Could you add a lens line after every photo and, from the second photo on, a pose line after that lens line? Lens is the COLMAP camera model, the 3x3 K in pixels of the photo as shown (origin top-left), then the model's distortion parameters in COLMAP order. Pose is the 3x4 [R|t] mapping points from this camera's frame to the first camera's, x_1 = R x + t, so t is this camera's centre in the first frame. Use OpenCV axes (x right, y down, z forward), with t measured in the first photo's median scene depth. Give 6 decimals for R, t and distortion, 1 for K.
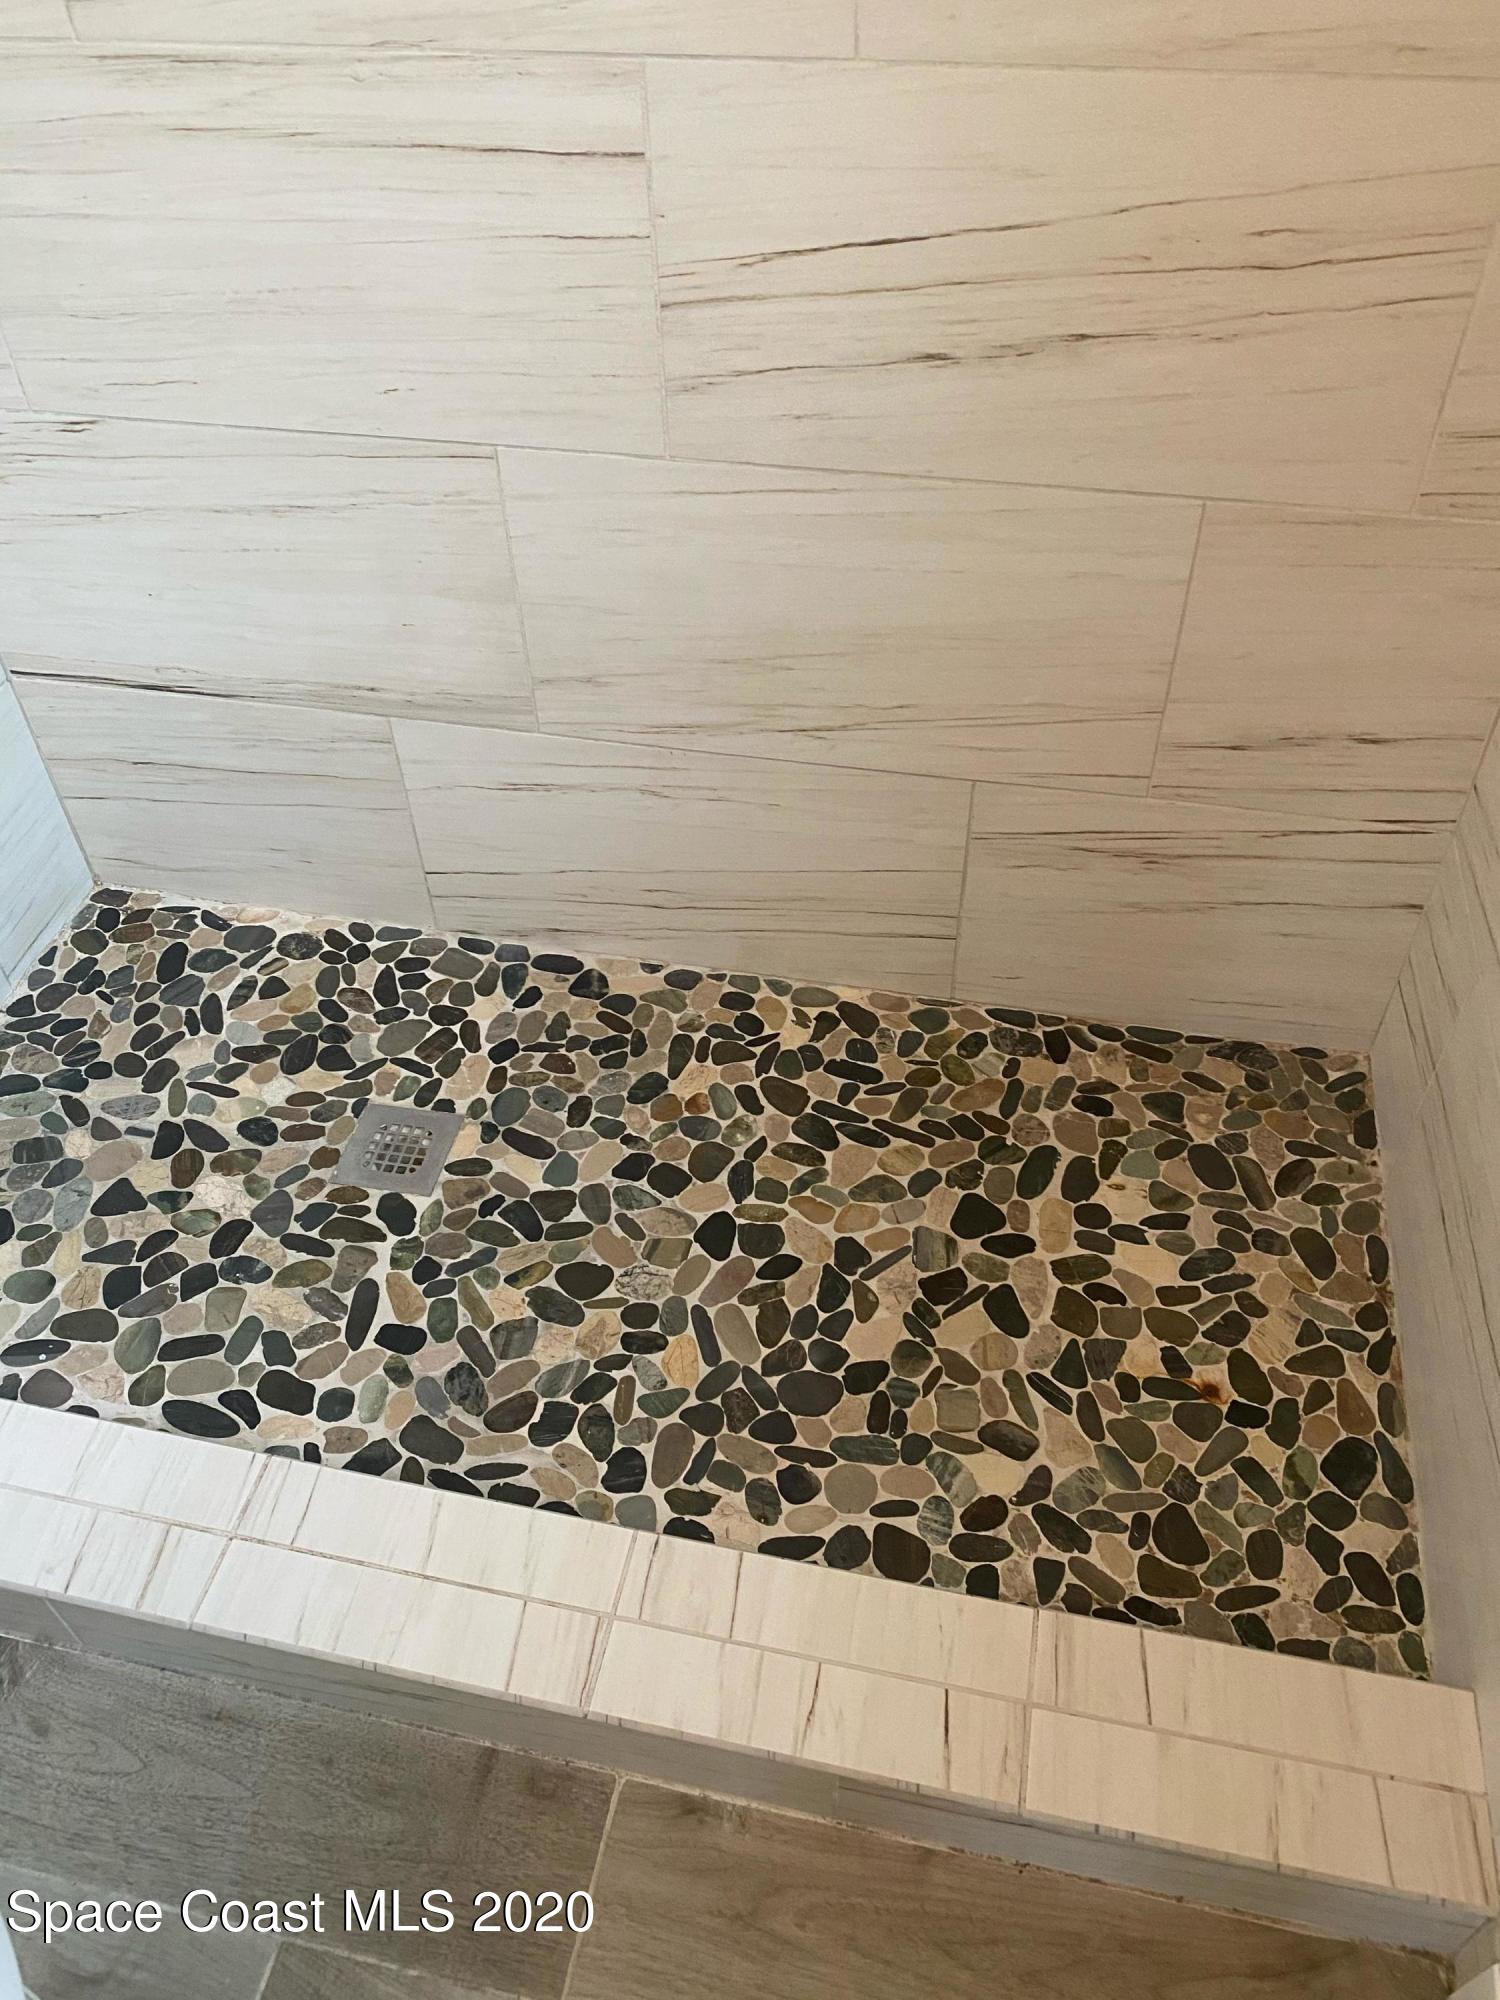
lens RADIAL K [[1533.7, 0, 753.3], [0, 1533.7, 987.3], [0, 0, 1]] dist [0.006340, -0.009080]
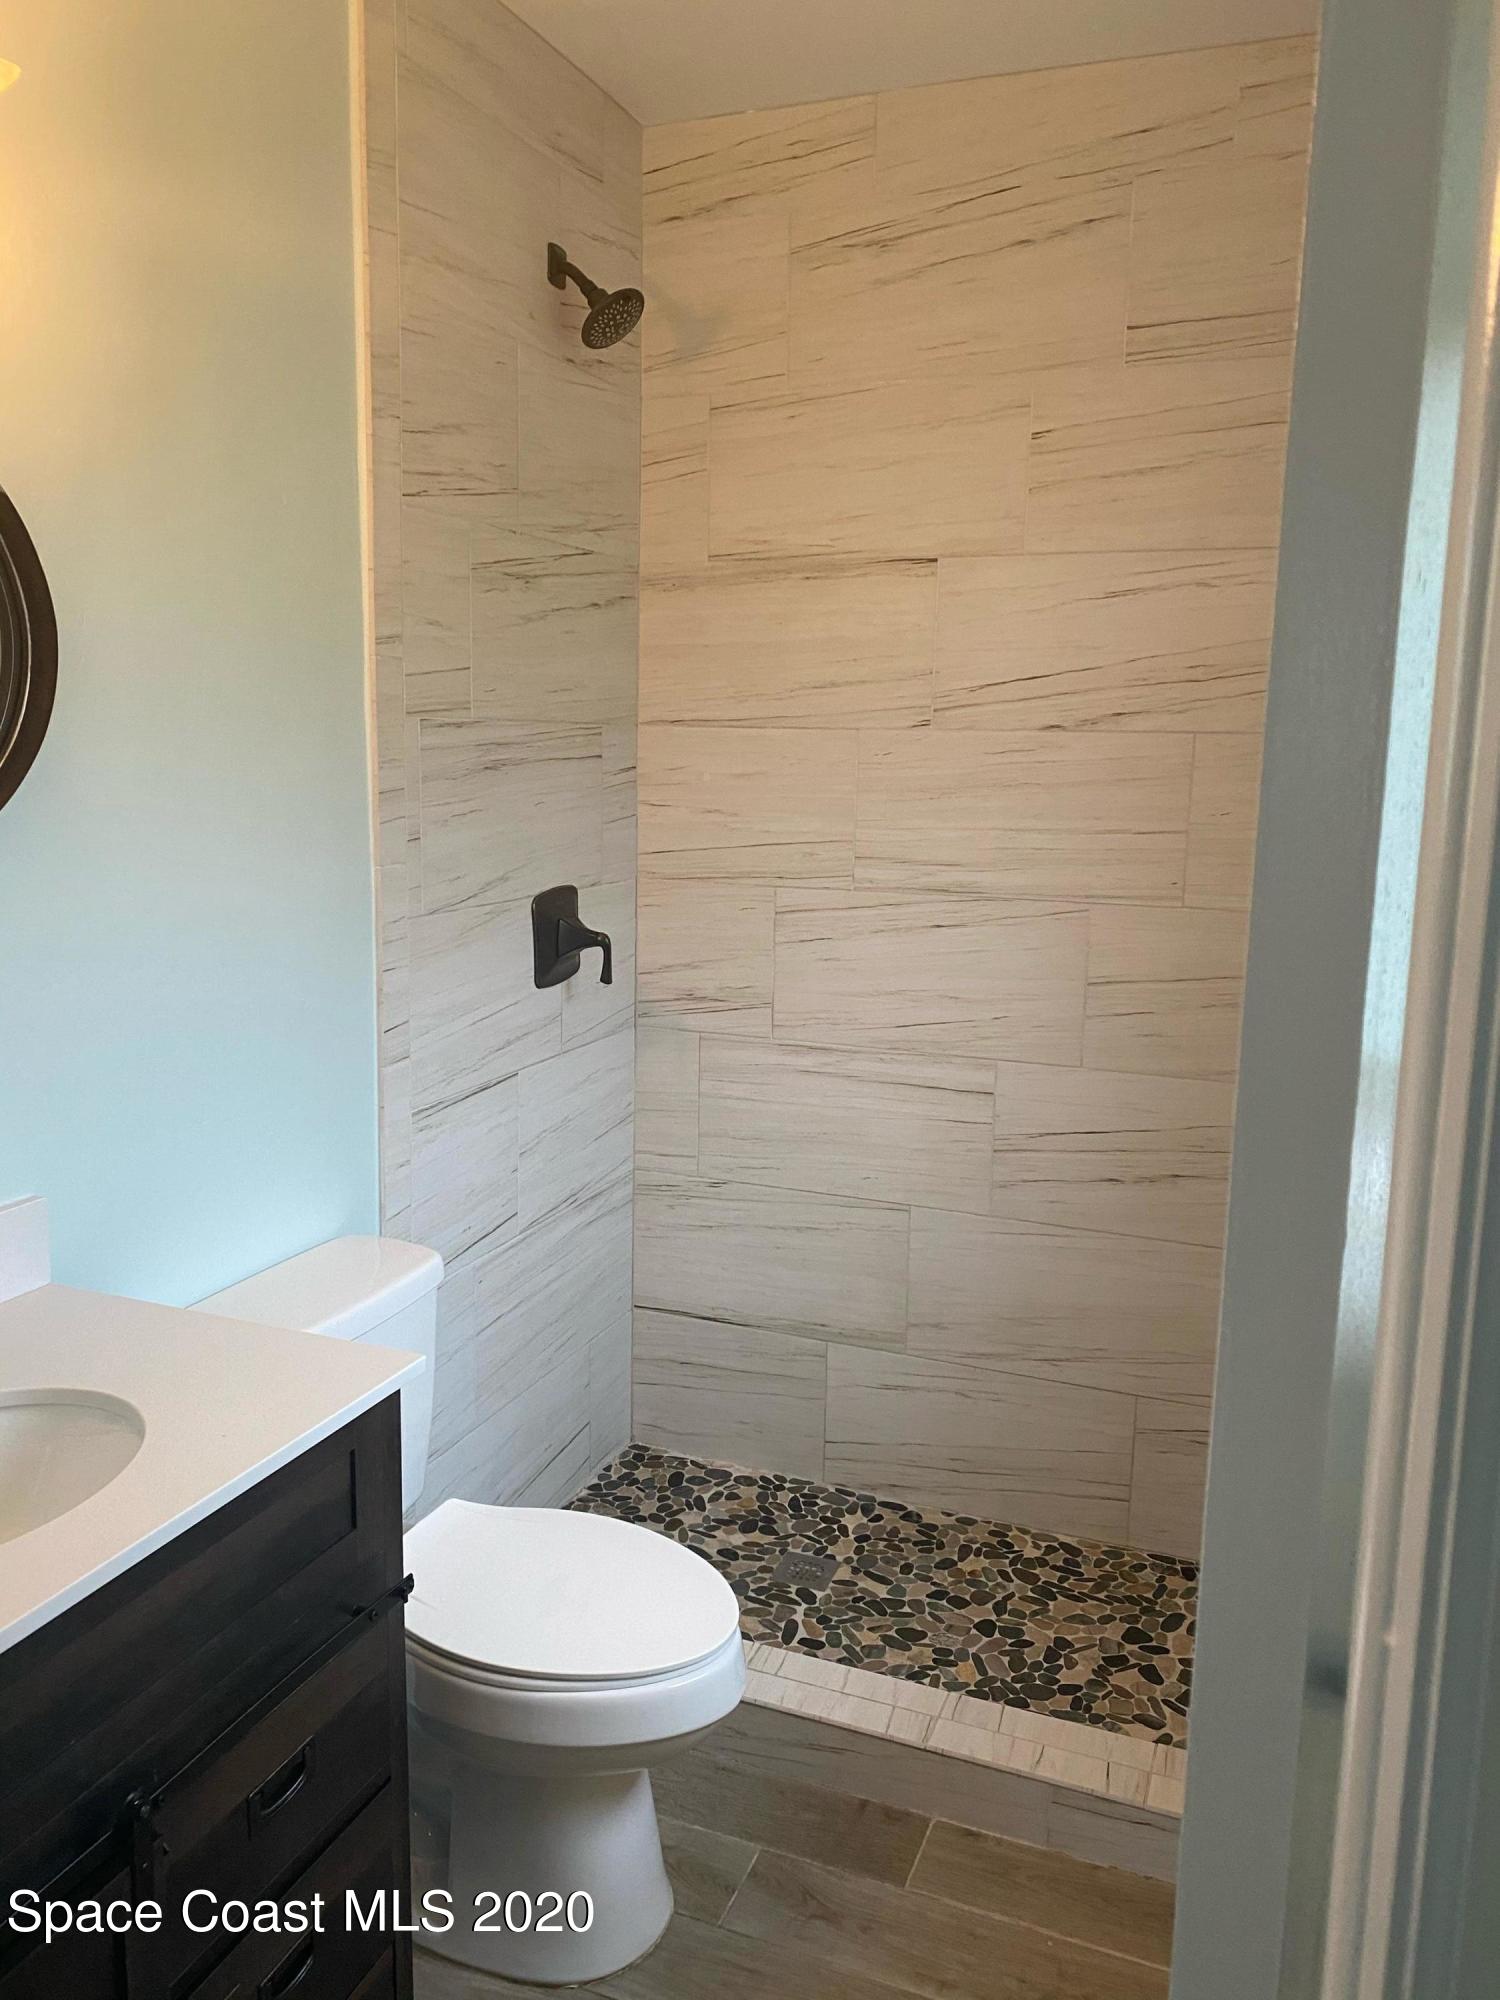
lens RADIAL K [[1533.7, 0, 755.4], [0, 1533.7, 999.5], [0, 0, 1]] dist [0.006340, -0.009080]
pose [[0.985495, 0.063501, -0.157379, -0.050888], [-0.141311, 0.820588, -0.553775, 0.561925], [0.093978, 0.567982, 0.817658, -0.849513]]
